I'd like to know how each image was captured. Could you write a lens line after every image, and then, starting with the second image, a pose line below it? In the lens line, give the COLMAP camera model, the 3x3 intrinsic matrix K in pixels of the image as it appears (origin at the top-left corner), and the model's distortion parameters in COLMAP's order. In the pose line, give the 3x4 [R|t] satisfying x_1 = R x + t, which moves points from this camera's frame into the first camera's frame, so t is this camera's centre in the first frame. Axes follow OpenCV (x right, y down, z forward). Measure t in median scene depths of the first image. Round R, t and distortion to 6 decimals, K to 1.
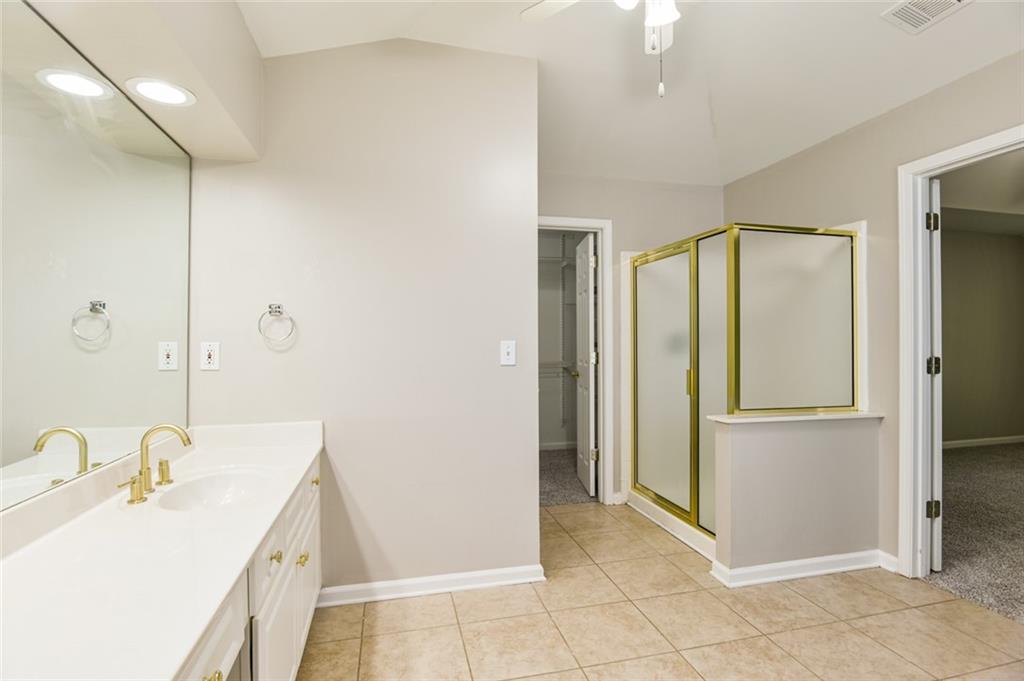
lens RADIAL K [[502.3, 0, 512.0], [0, 502.3, 340.5], [0, 0, 1]] dist [-0.018891, -0.000640]
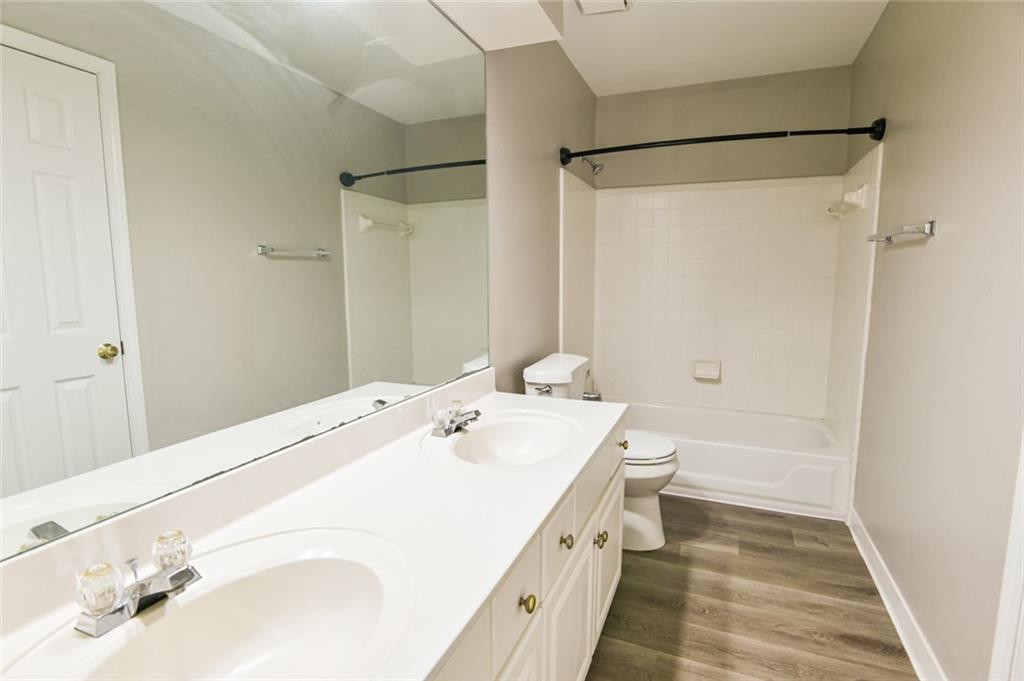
lens RADIAL K [[502.3, 0, 512.0], [0, 502.3, 340.5], [0, 0, 1]] dist [-0.018891, -0.000640]
pose [[0.802017, 0.076207, -0.592419, -0.077980], [0.004811, 0.990971, 0.133988, 0.006624], [0.597281, -0.110311, 0.794410, 0.304506]]
